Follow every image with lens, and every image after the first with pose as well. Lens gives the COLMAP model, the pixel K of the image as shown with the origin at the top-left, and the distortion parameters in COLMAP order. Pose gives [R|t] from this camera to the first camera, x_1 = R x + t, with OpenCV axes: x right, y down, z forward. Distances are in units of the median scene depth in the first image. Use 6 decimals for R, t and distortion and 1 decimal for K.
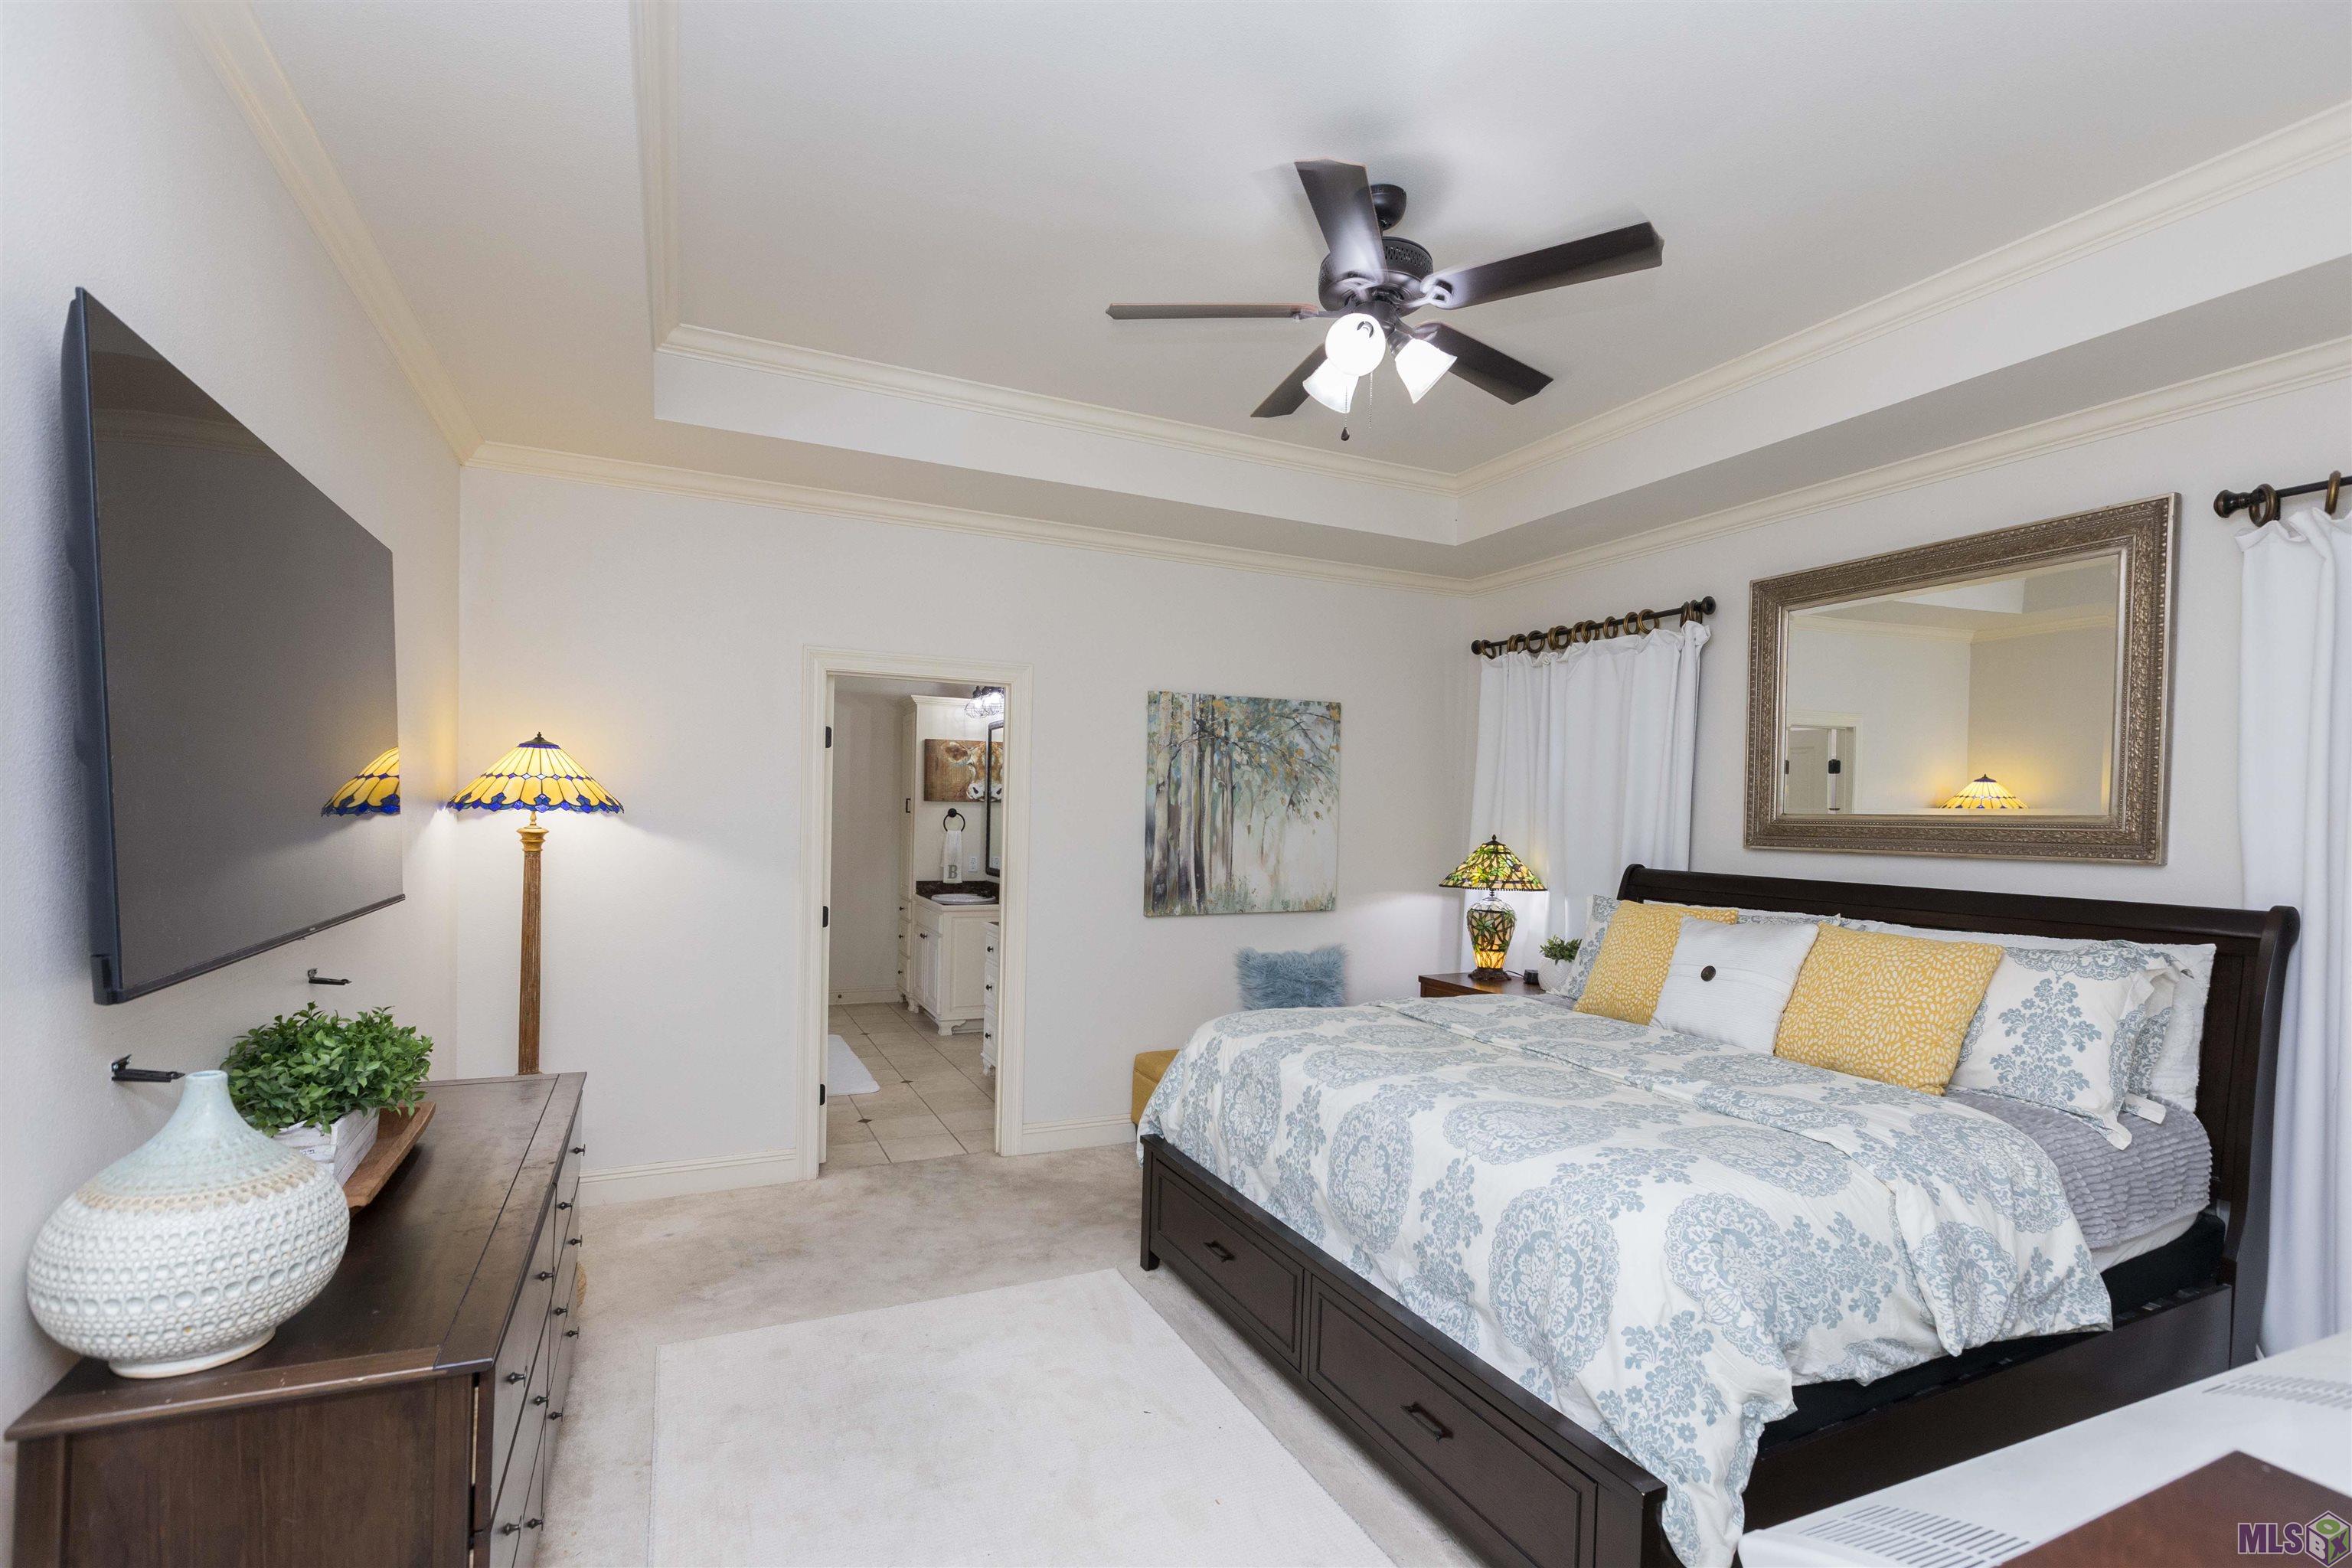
lens RADIAL K [[1074.9, 0, 1184.1], [0, 1074.9, 781.7], [0, 0, 1]] dist [0.003915, 0.000659]
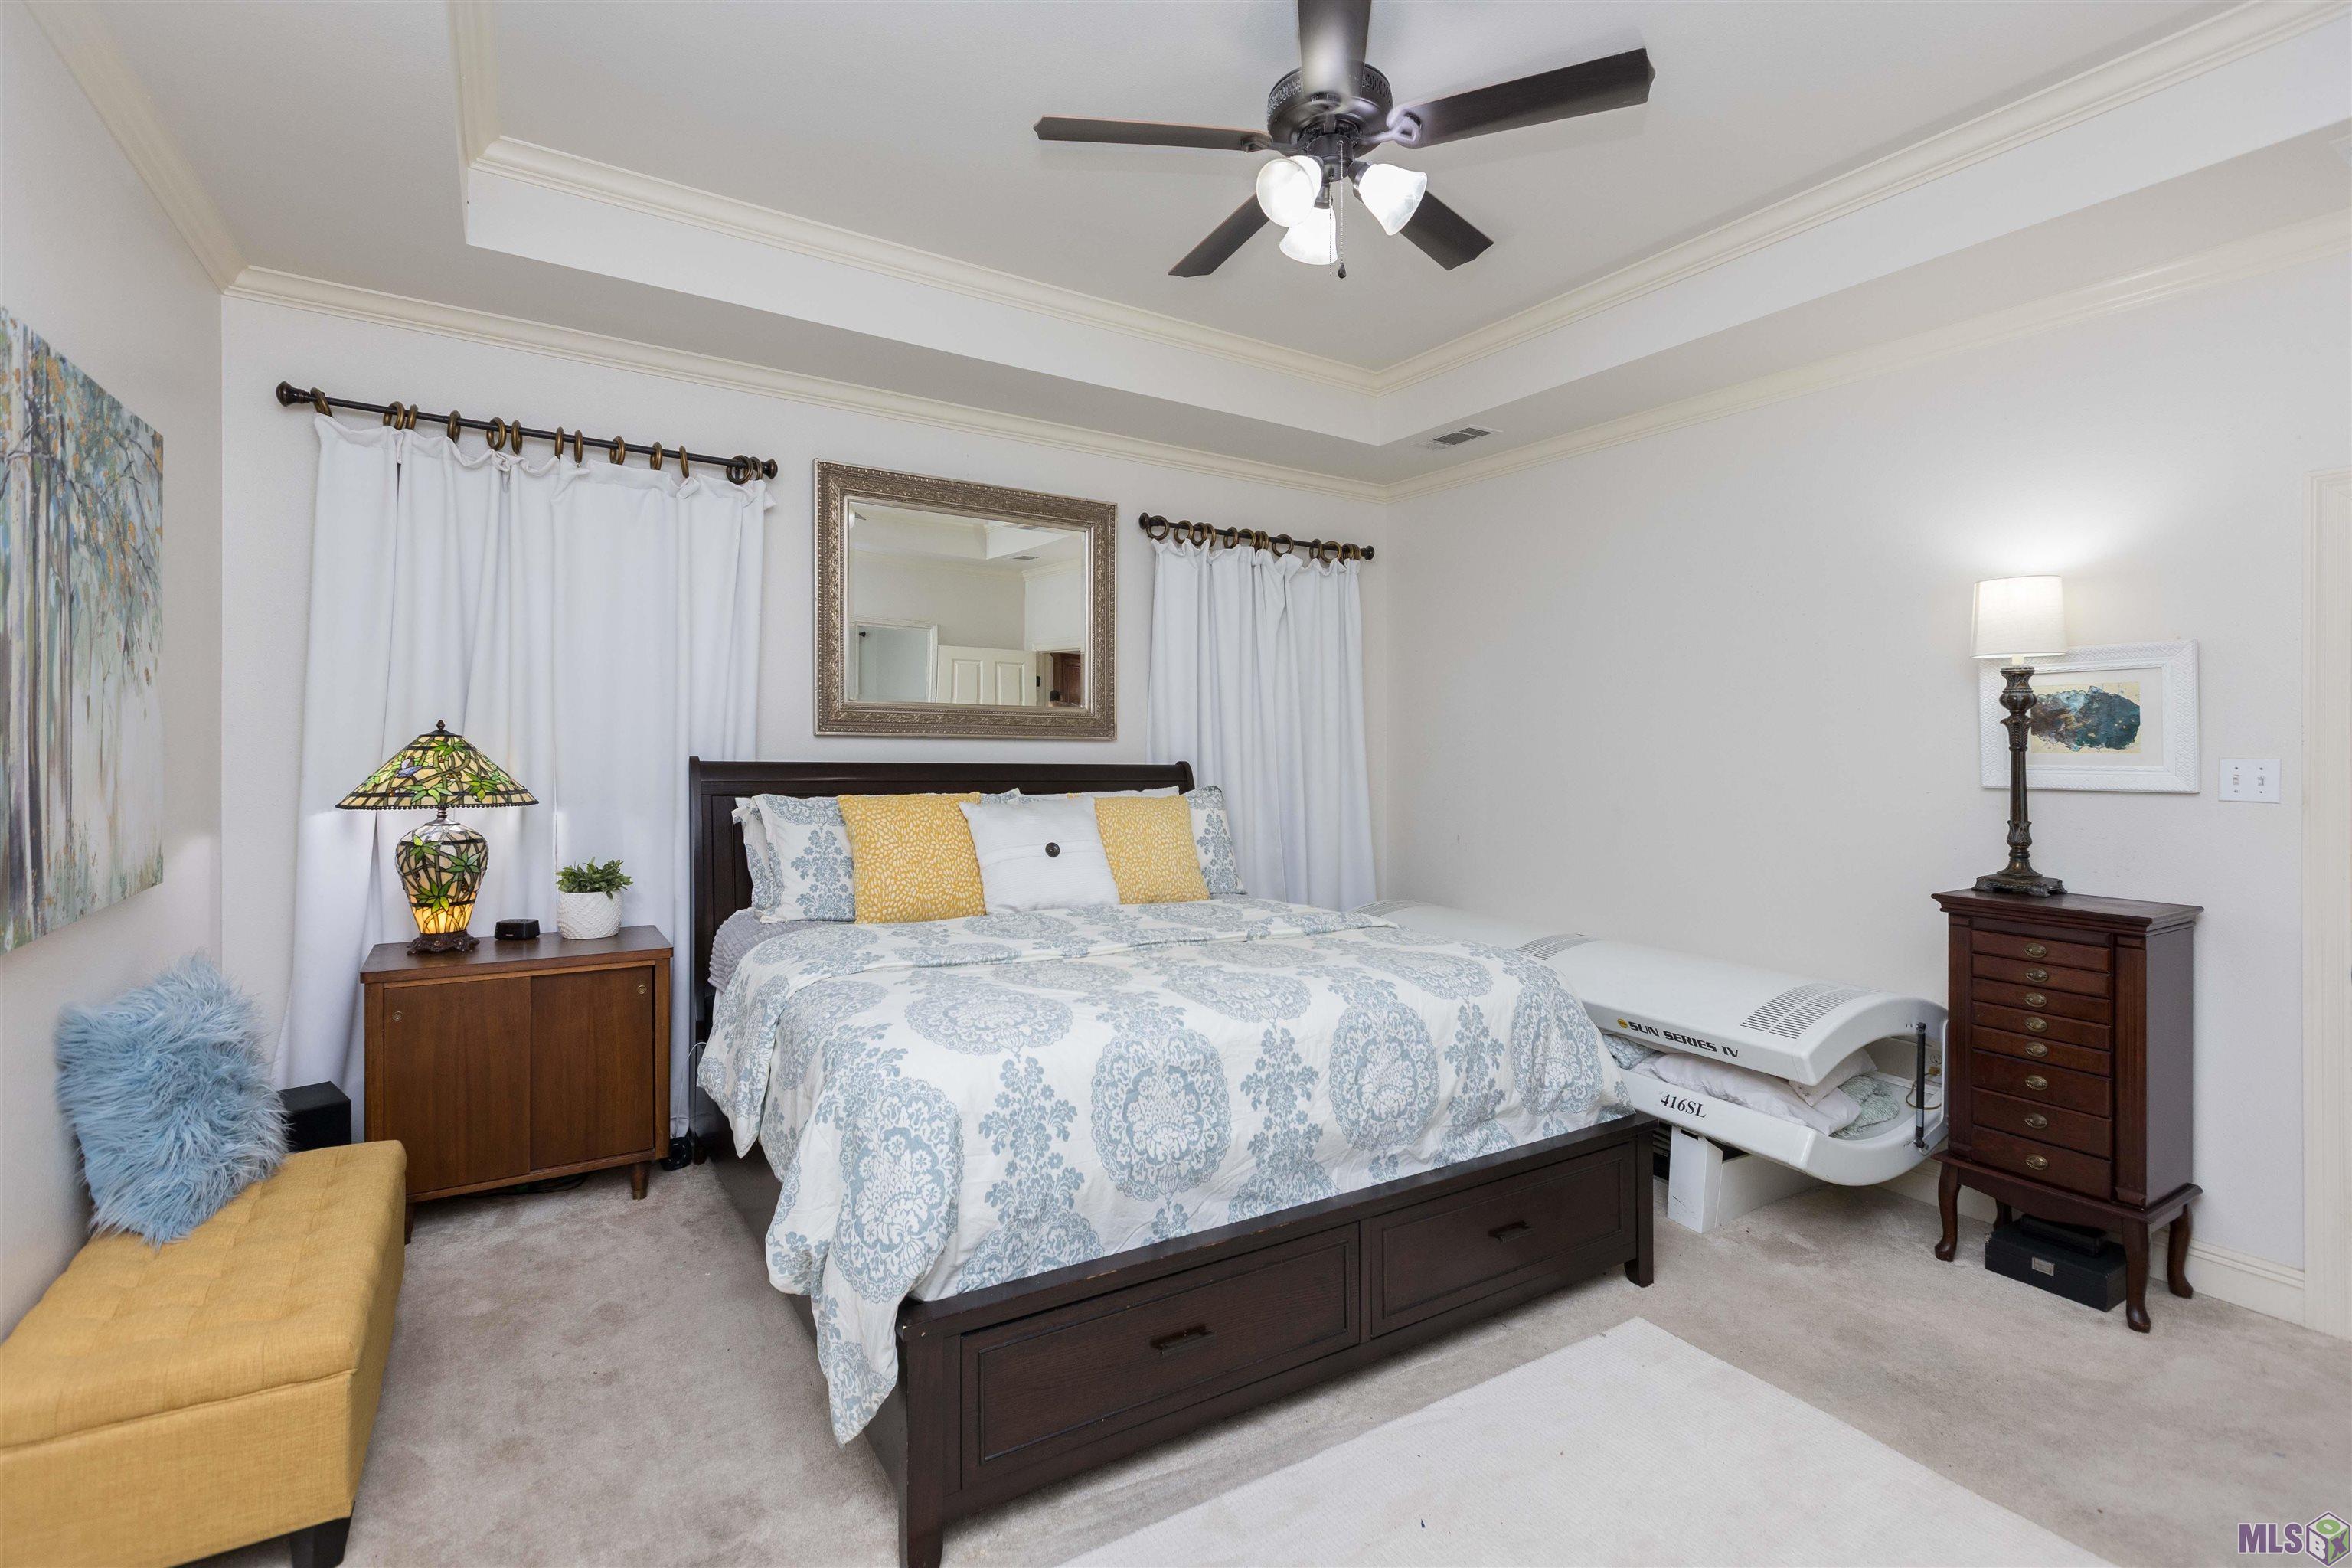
lens RADIAL K [[1045.7, 0, 1165.9], [0, 1045.7, 709.1], [0, 0, 1]] dist [-0.001662, -0.000114]
pose [[-0.098915, 0.010667, 0.995039, -0.445543], [-0.051249, 0.998561, -0.015799, 0.037787], [-0.993775, -0.052558, -0.098226, 0.781808]]
